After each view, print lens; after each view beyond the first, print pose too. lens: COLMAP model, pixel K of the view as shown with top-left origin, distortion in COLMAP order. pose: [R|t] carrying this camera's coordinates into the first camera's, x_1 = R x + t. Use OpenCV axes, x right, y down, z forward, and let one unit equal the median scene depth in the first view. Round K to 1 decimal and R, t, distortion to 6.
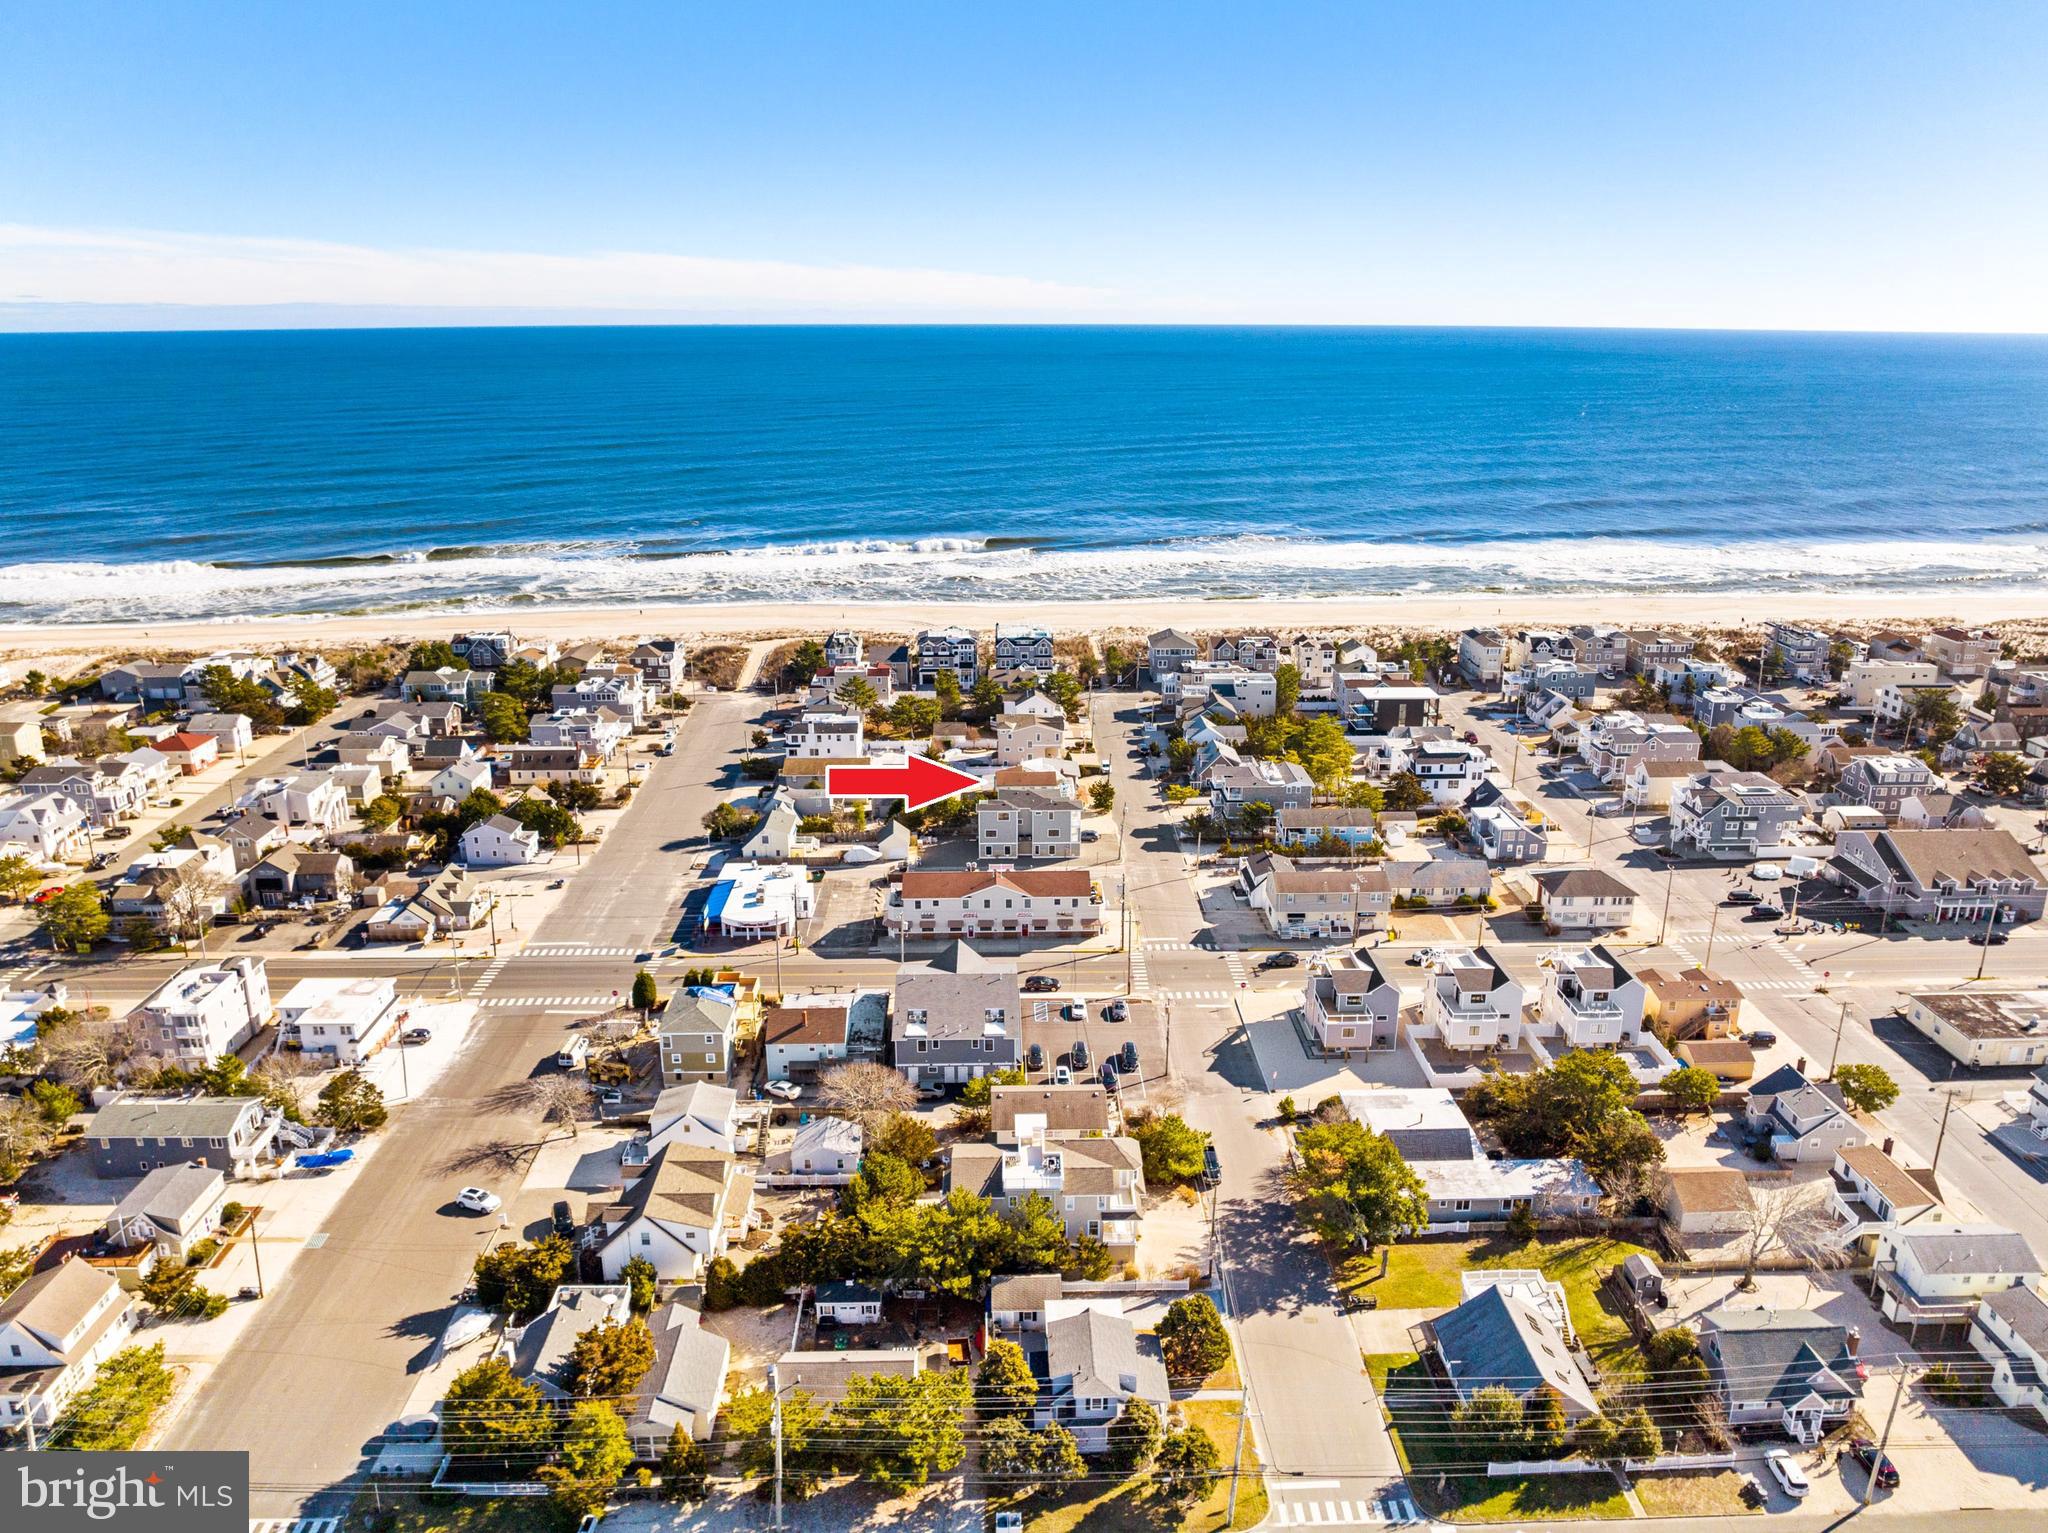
lens RADIAL K [[1472.8, 0, 1024.0], [0, 1472.8, 766.5], [0, 0, 1]] dist [-0.041947, -0.000264]
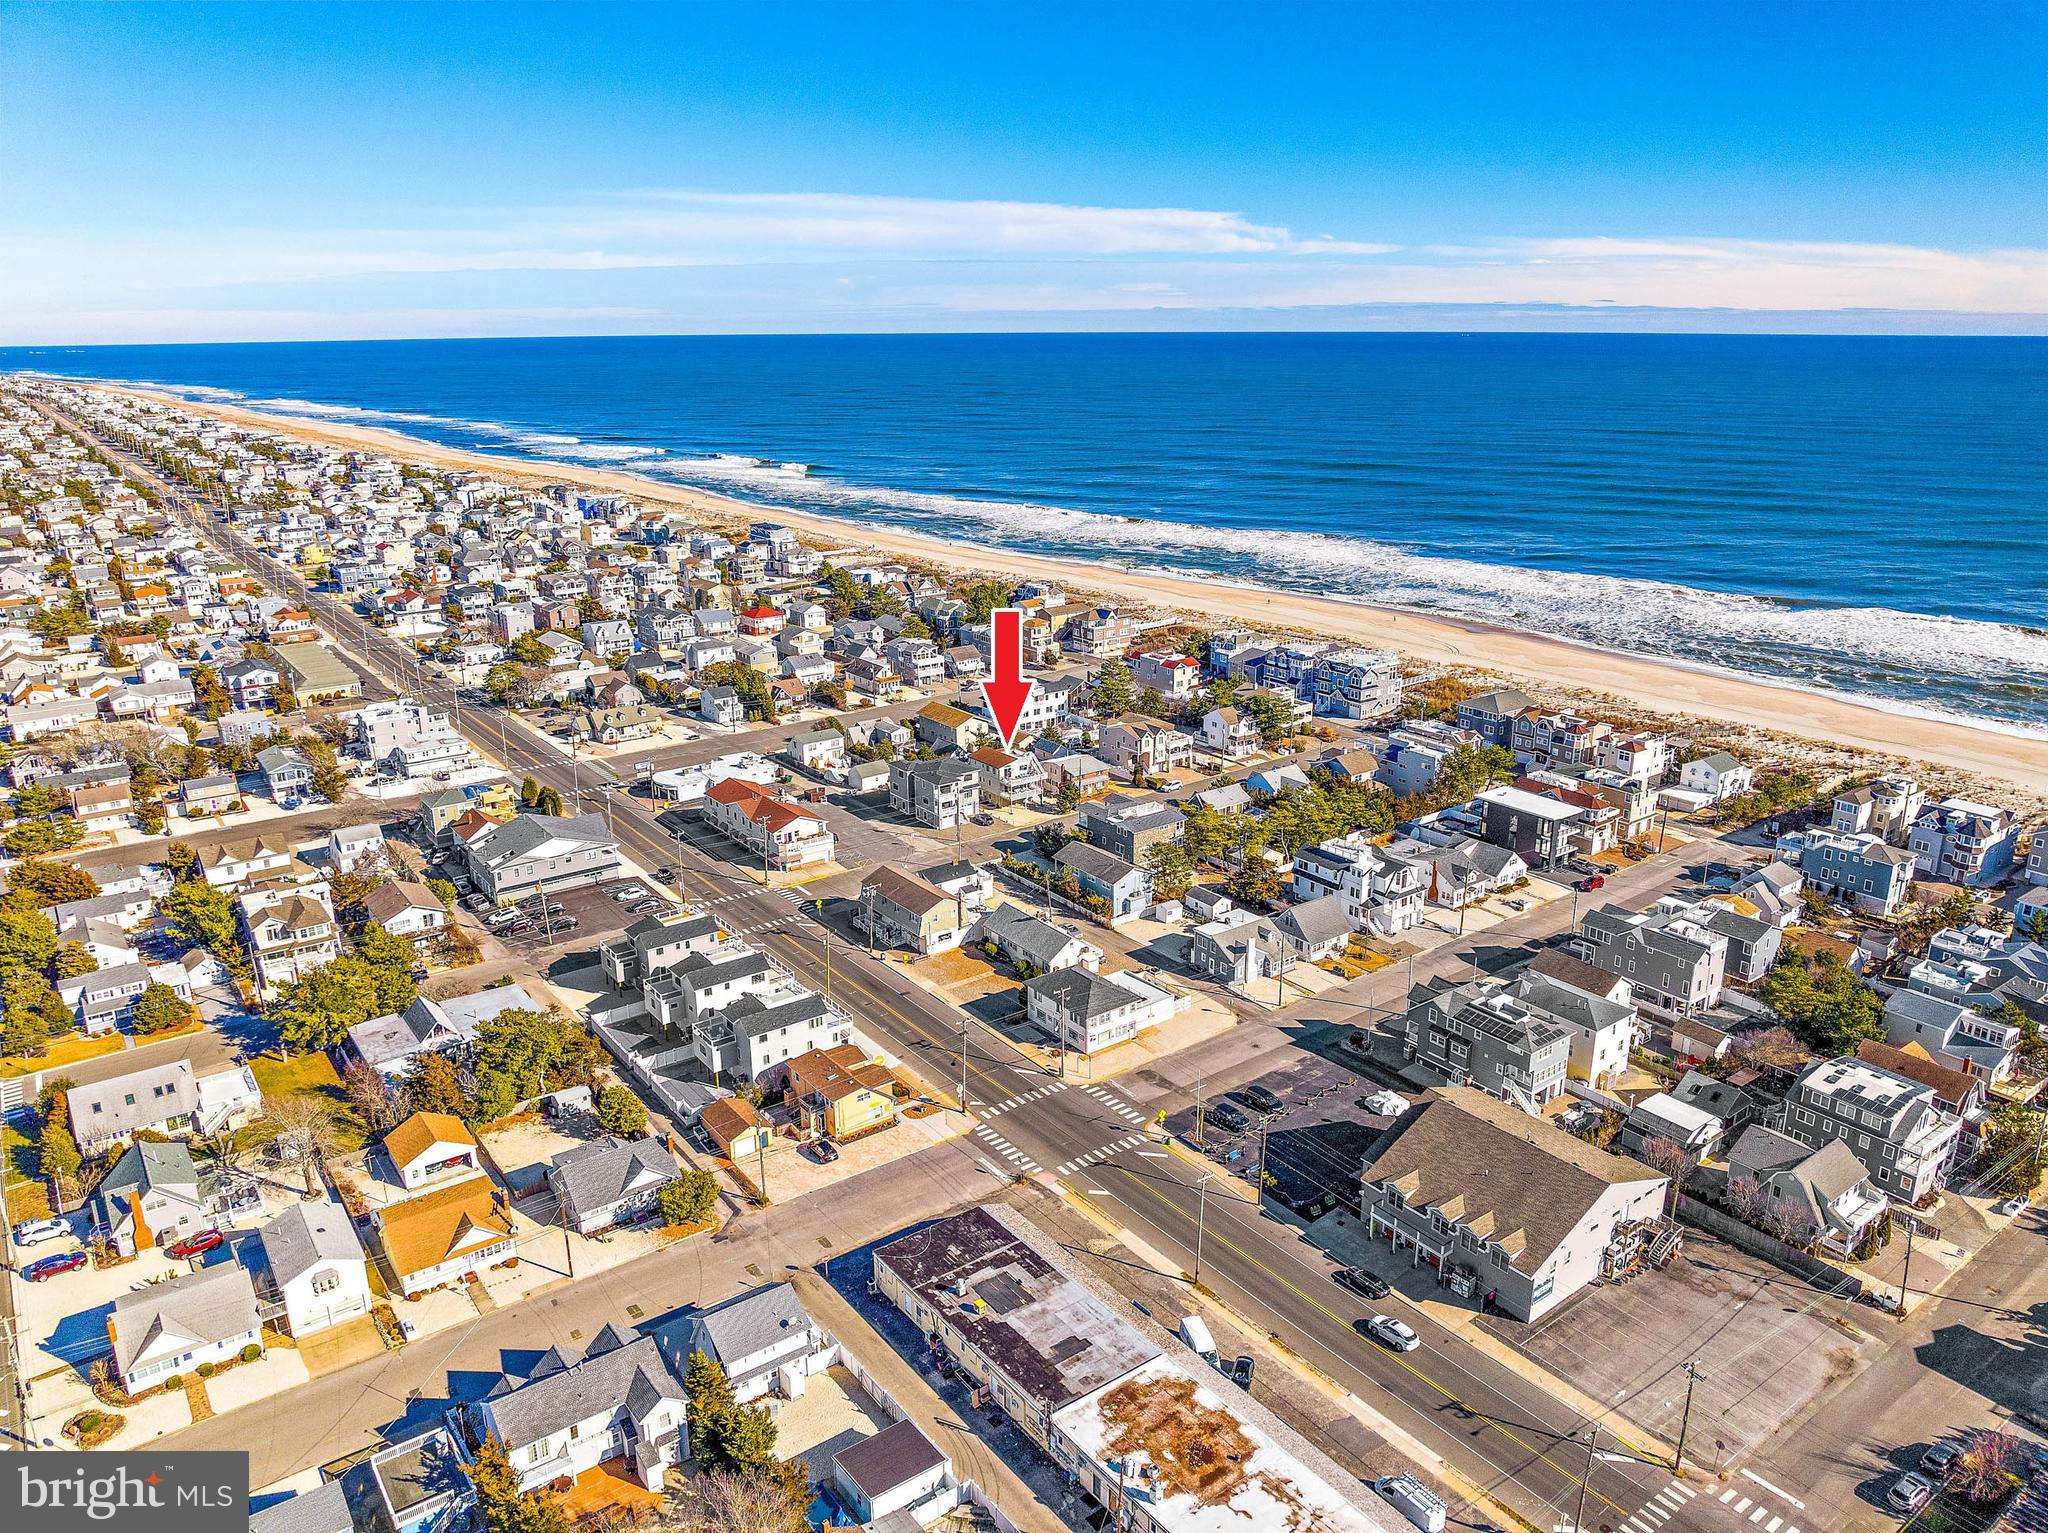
lens RADIAL K [[1450.5, 0, 1024.0], [0, 1450.5, 766.5], [0, 0, 1]] dist [-0.042678, 0.006410]
pose [[0.567647, 0.235673, -0.788819, 0.769726], [-0.234715, 0.964713, 0.119320, -0.105907], [0.789104, 0.117416, 0.602933, 0.351501]]
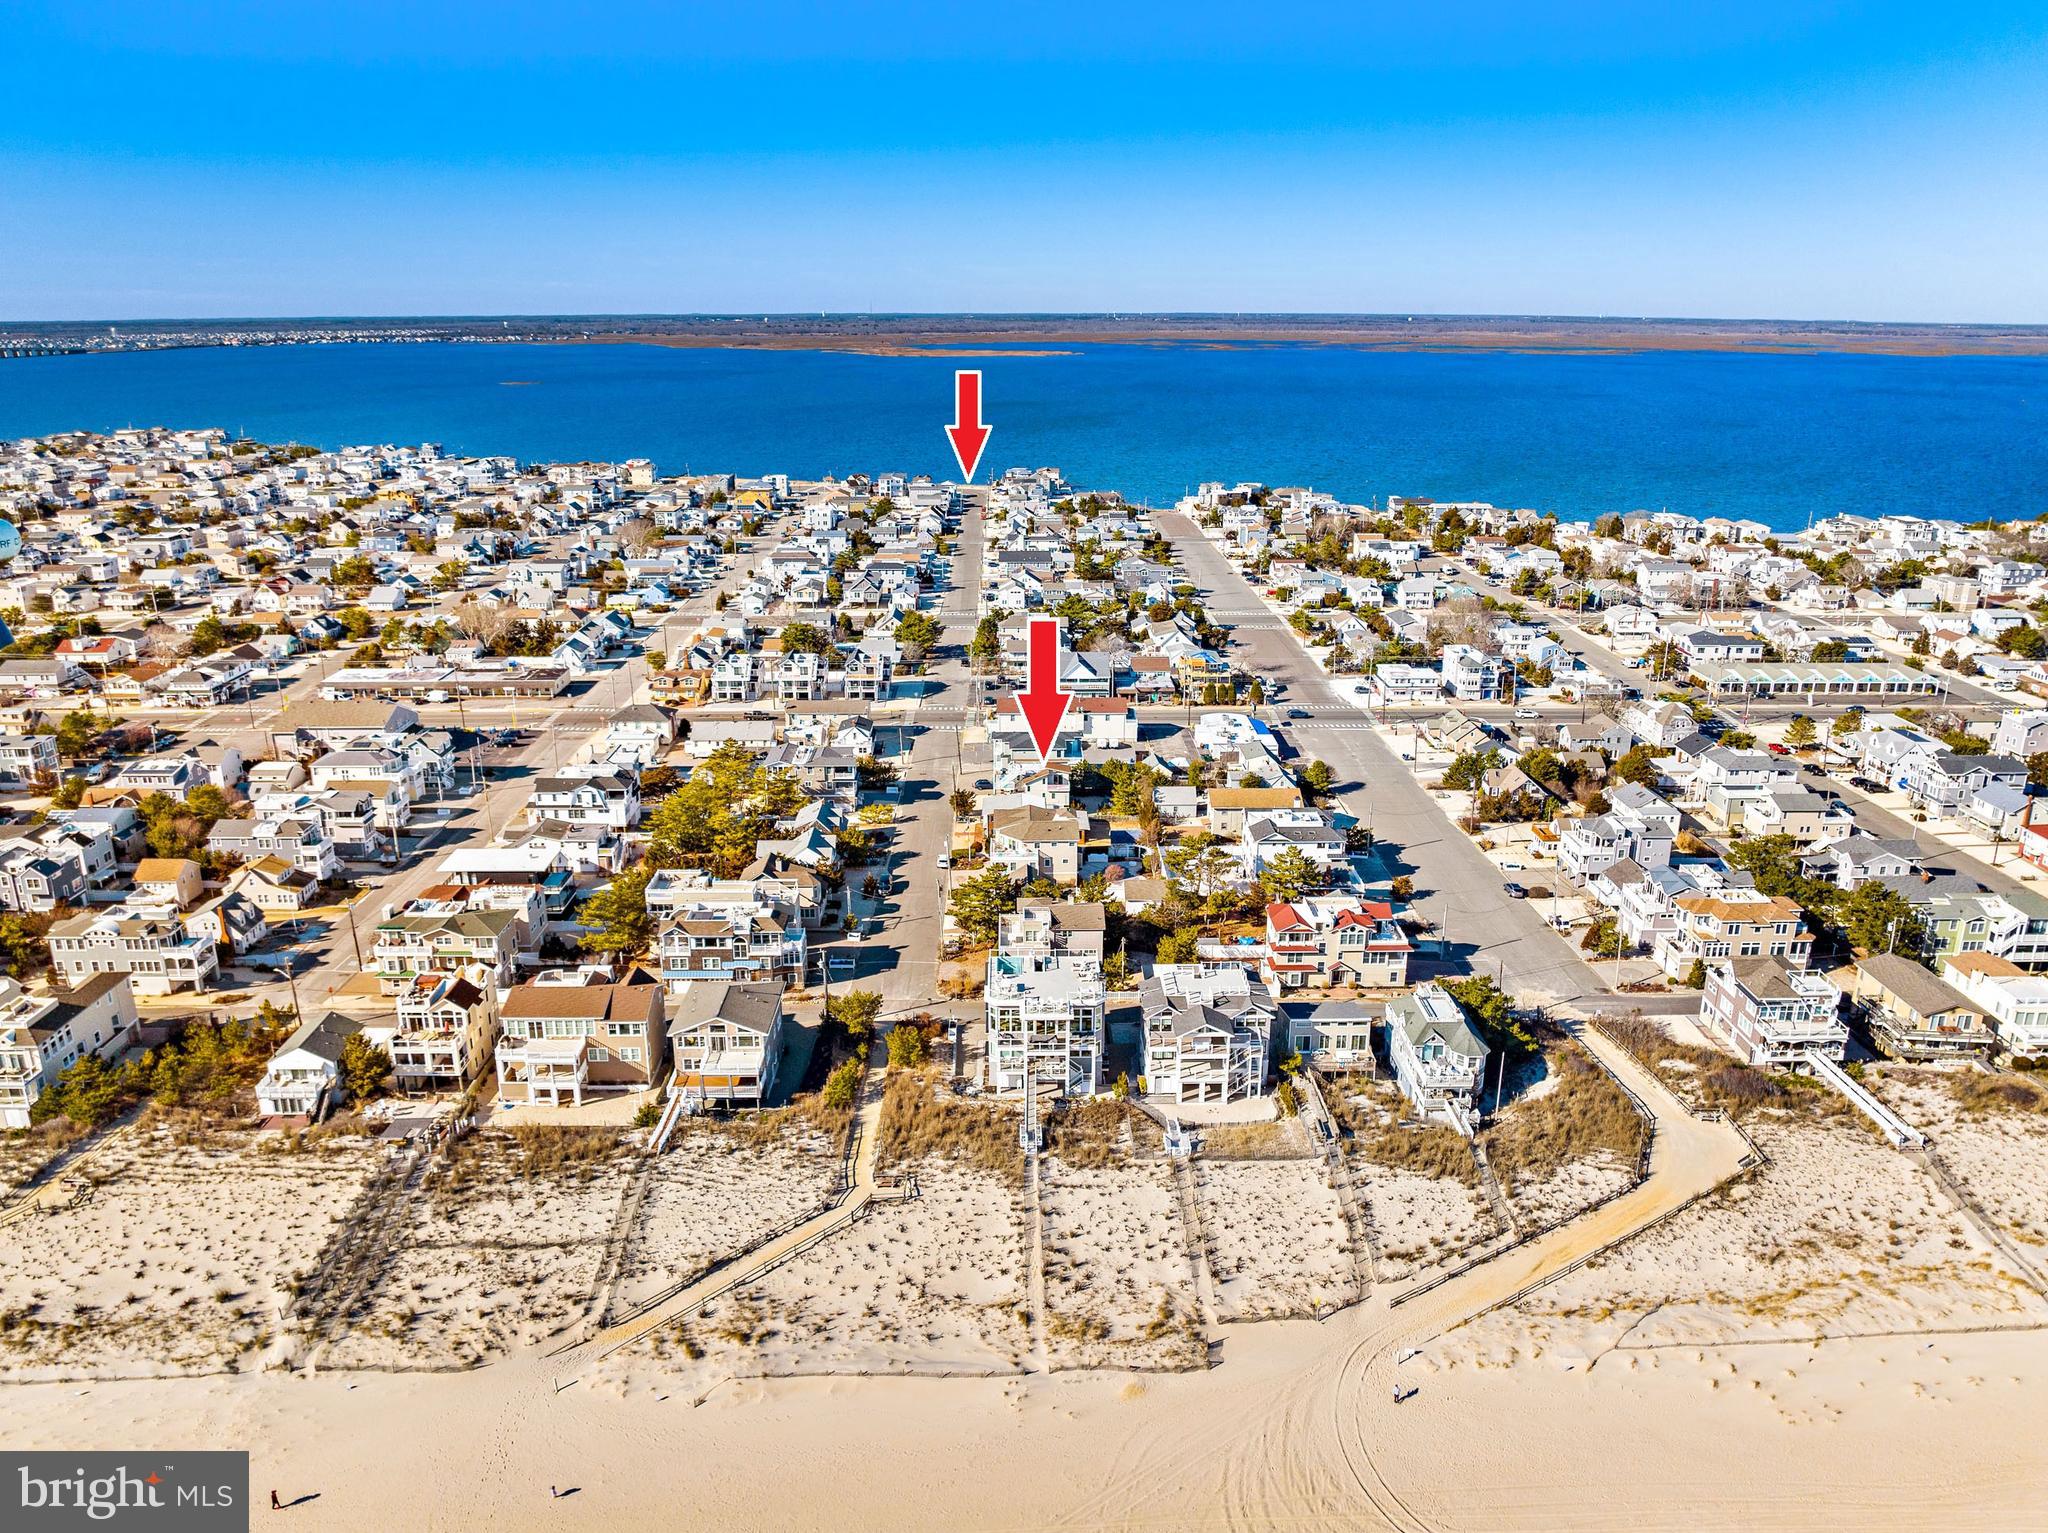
lens RADIAL K [[1450.5, 0, 1024.0], [0, 1450.5, 766.5], [0, 0, 1]] dist [-0.042678, 0.006410]
pose [[-0.999938, -0.002310, 0.010933, 0.001913], [0.004317, 0.822588, 0.568622, -0.515075], [-0.010307, 0.568634, -0.822526, 1.674628]]
